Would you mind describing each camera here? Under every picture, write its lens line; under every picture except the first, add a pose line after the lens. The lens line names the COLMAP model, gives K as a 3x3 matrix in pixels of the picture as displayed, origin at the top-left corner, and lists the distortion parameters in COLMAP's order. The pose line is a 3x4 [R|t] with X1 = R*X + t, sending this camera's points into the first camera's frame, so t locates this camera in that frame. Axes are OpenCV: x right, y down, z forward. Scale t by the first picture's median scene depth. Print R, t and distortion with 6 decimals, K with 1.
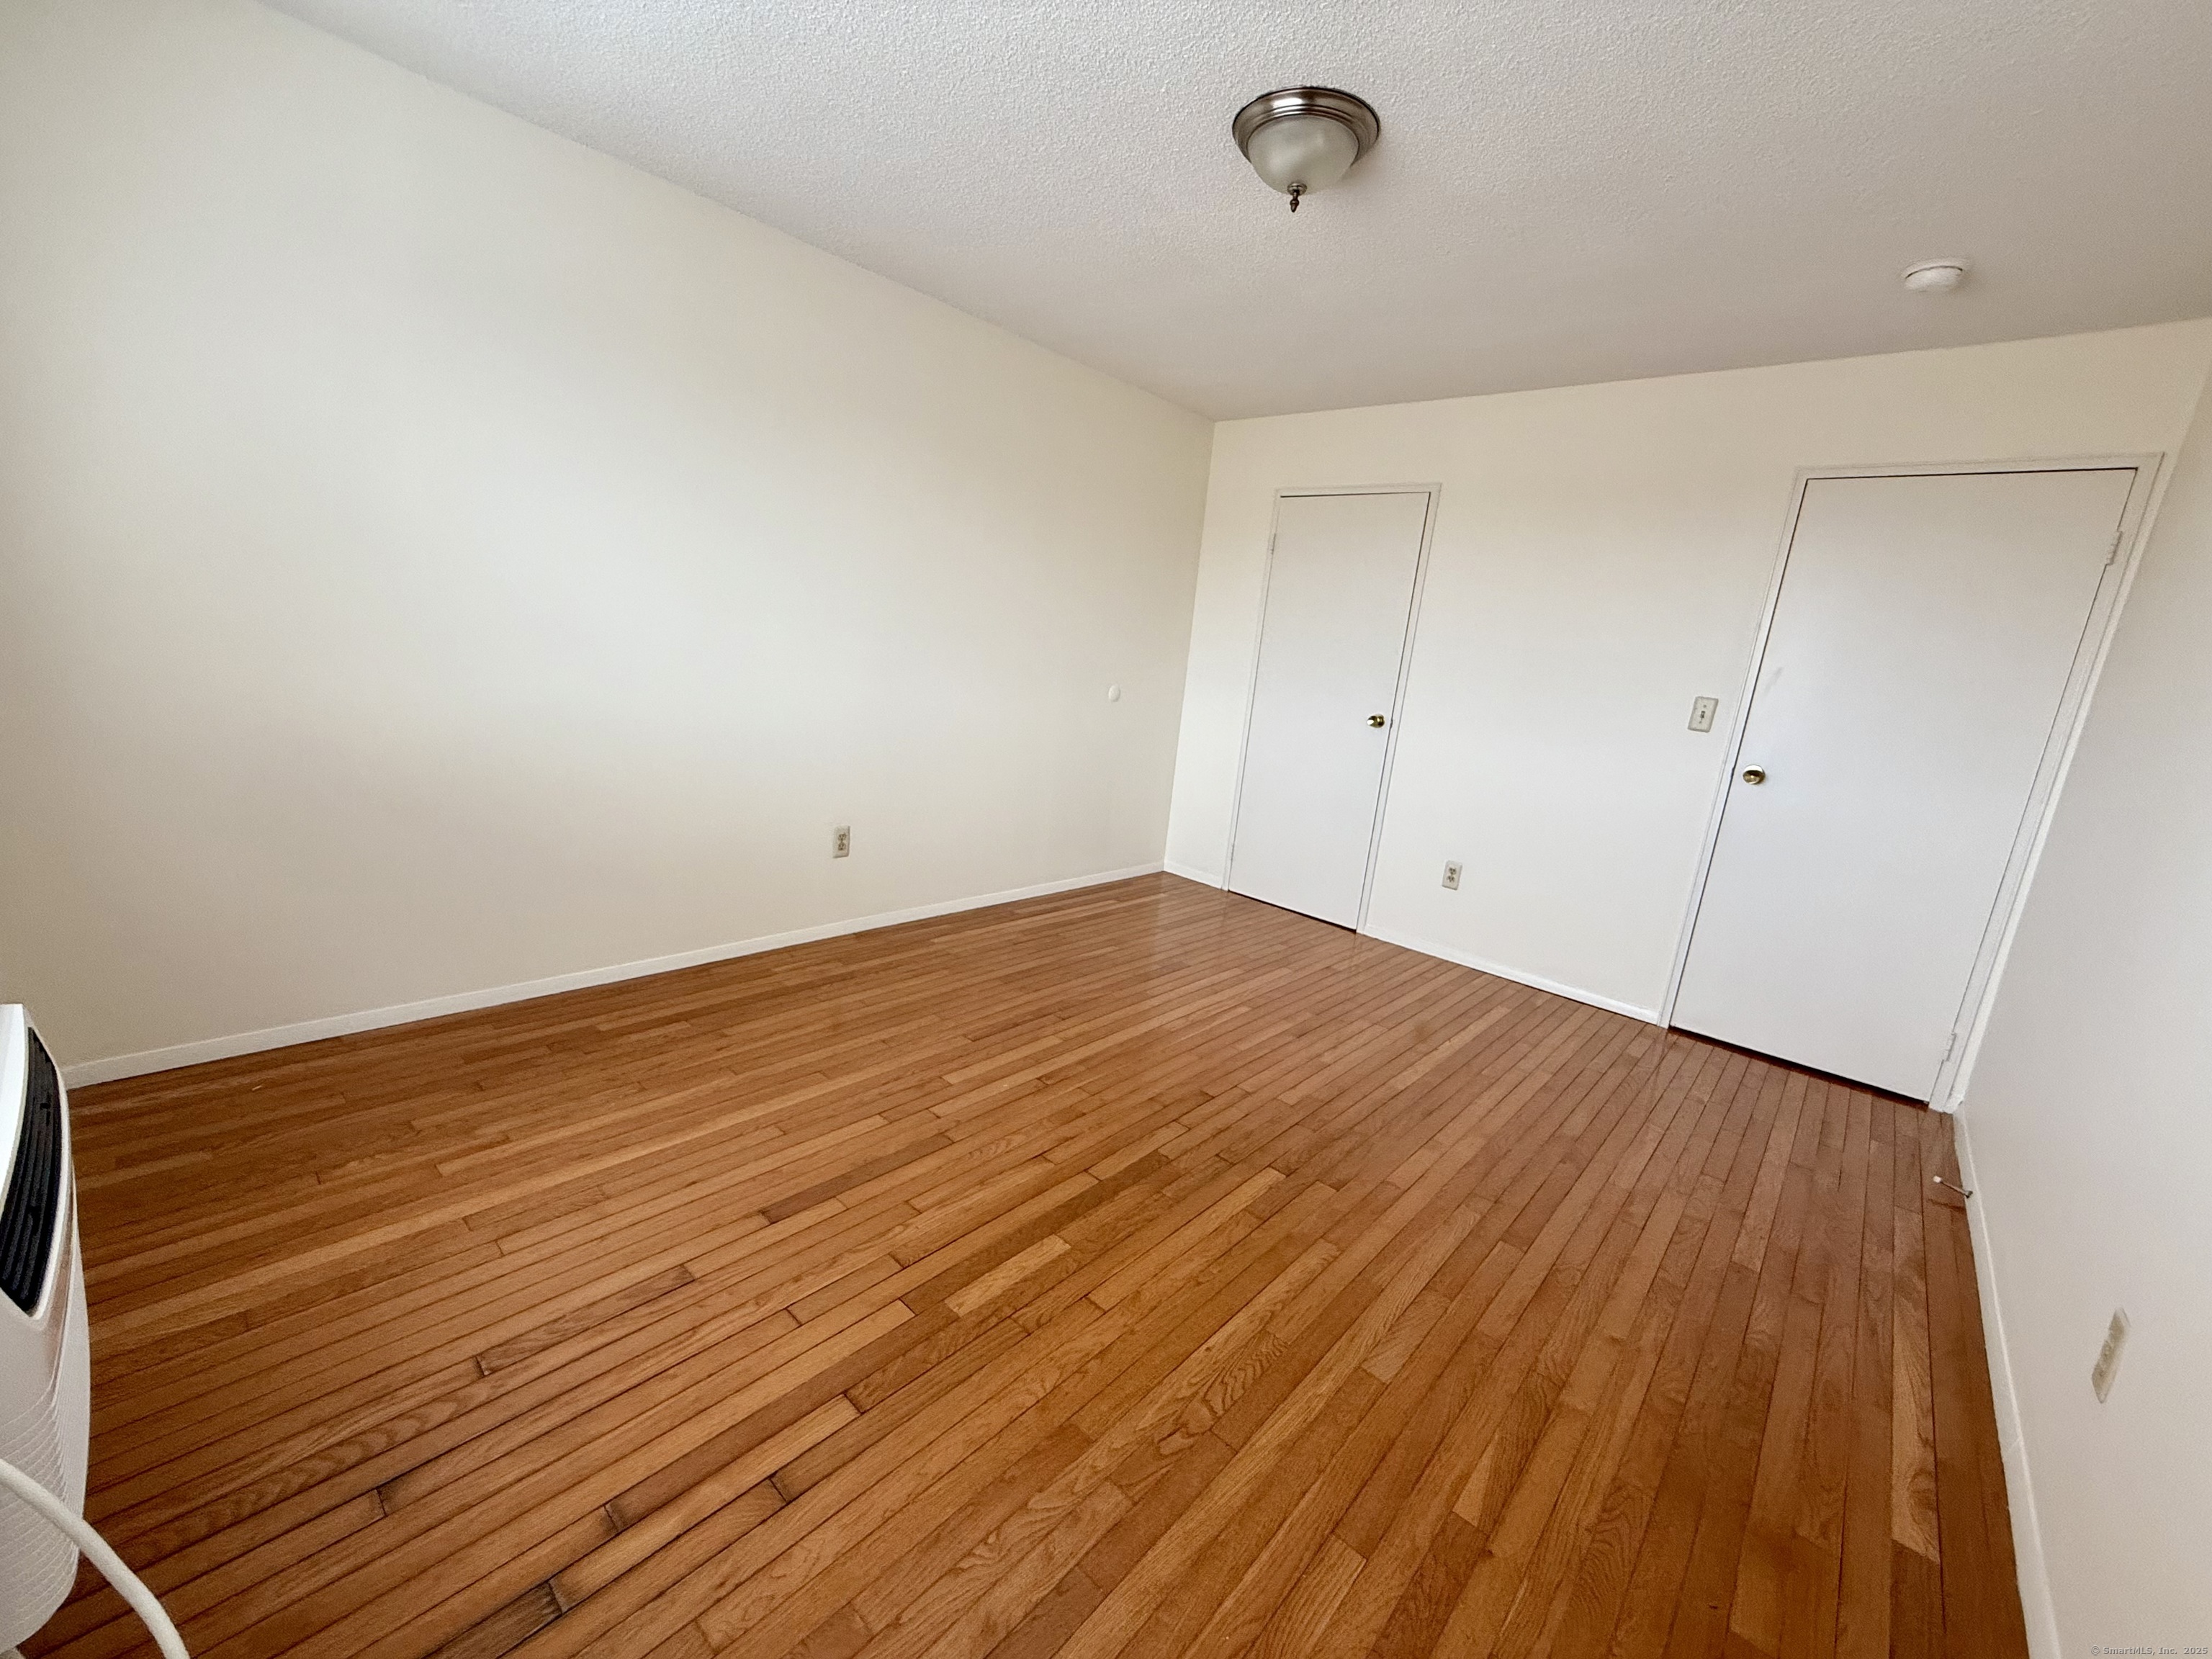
lens RADIAL K [[892.4, 0, 1106.1], [0, 892.4, 829.5], [0, 0, 1]] dist [0.000250, 0.000058]
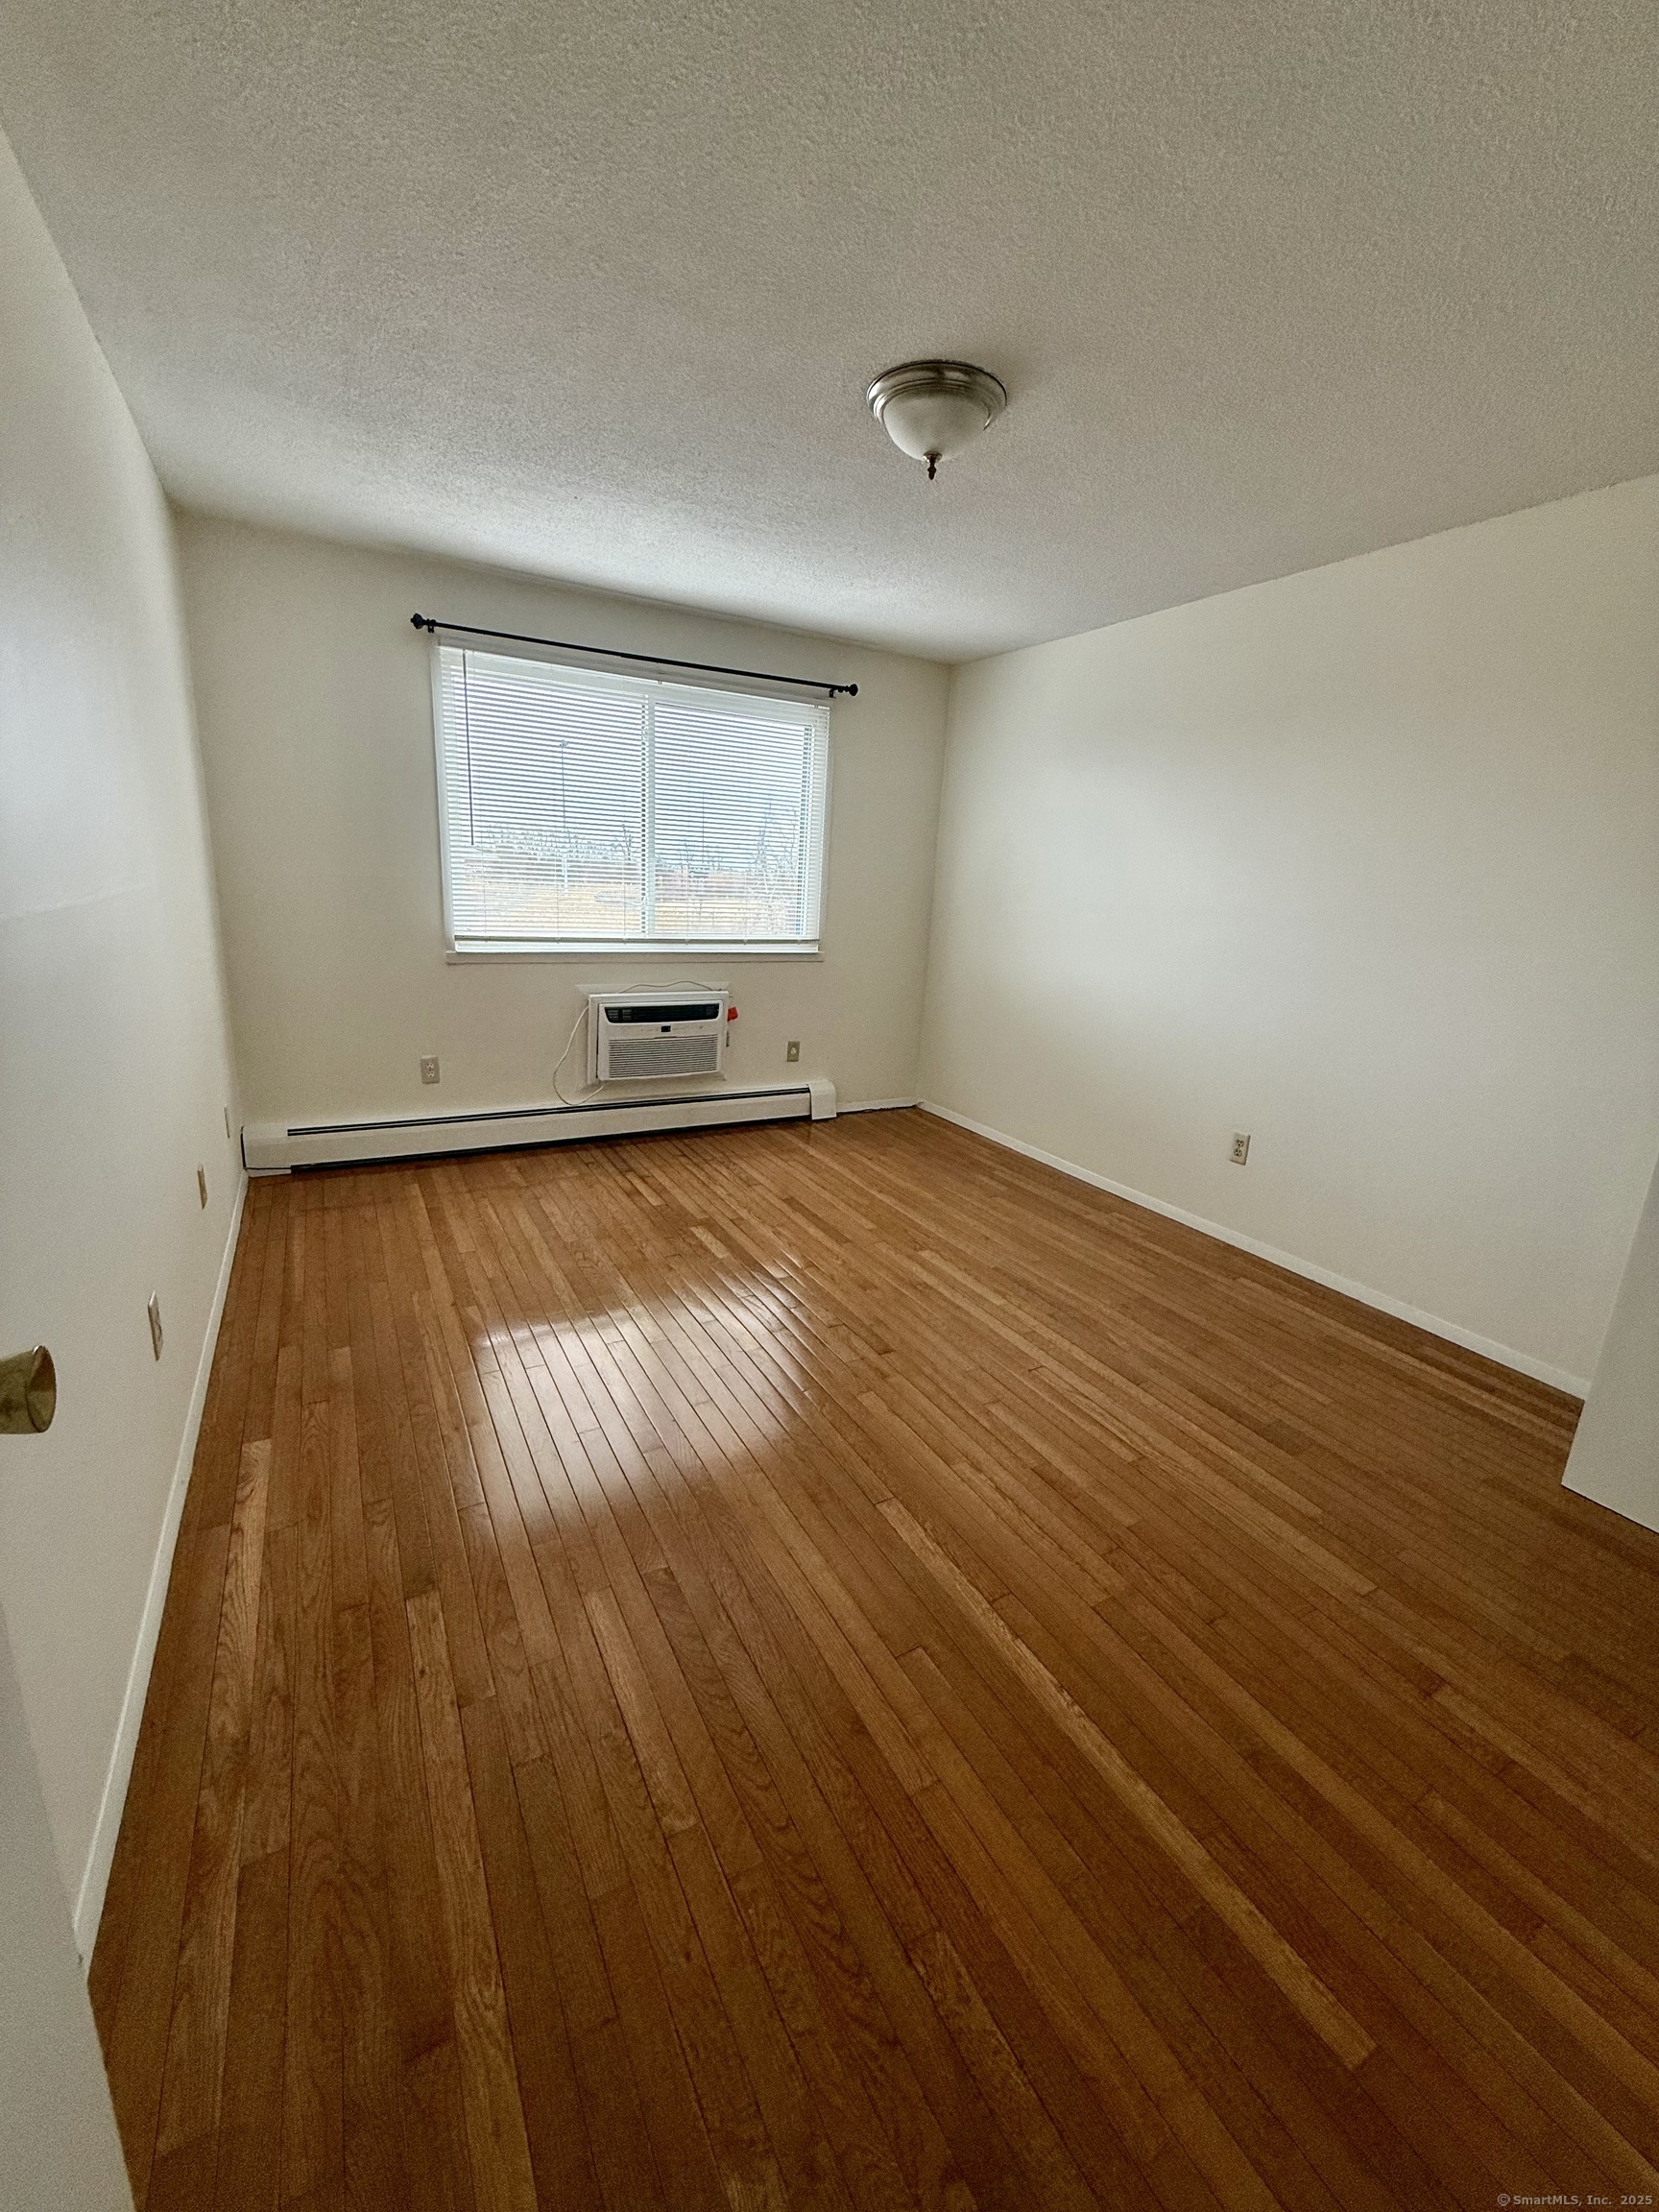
lens RADIAL K [[892.4, 0, 818.2], [0, 892.4, 1105.2], [0, 0, 1]] dist [0.000250, 0.000058]
pose [[-0.333620, 0.124294, -0.934478, 1.035891], [-0.276953, 0.934604, 0.223186, -0.162046], [0.901107, 0.333266, -0.277379, 1.118976]]
